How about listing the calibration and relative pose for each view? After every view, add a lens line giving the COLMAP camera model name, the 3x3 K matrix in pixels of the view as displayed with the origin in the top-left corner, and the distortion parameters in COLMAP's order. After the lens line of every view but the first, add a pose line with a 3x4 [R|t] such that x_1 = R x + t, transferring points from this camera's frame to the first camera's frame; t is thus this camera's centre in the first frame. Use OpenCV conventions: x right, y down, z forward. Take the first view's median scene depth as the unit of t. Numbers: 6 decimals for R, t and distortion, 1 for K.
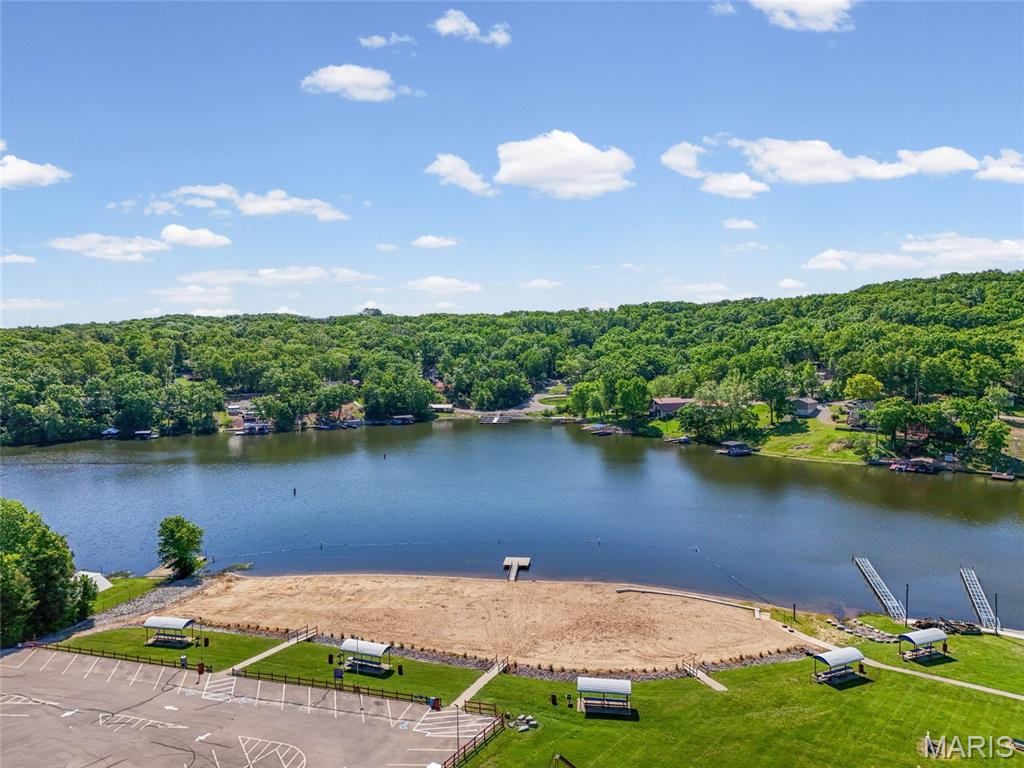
lens RADIAL K [[751.8, 0, 512.0], [0, 751.8, 384.0], [0, 0, 1]] dist [0.058675, -0.037013]
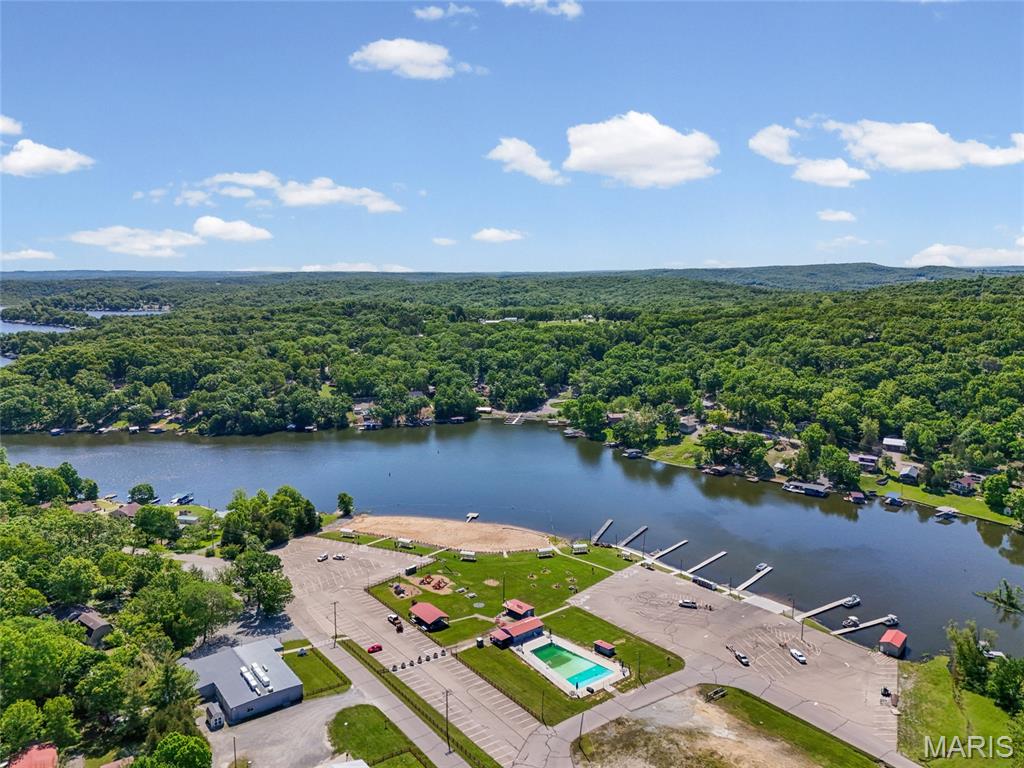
lens RADIAL K [[751.8, 0, 512.0], [0, 751.8, 384.0], [0, 0, 1]] dist [0.058675, -0.037013]
pose [[0.990500, 0.020976, -0.135905, 0.191538], [-0.009757, 0.996527, 0.082698, -0.166860], [0.137168, -0.080587, 0.987264, -0.582098]]
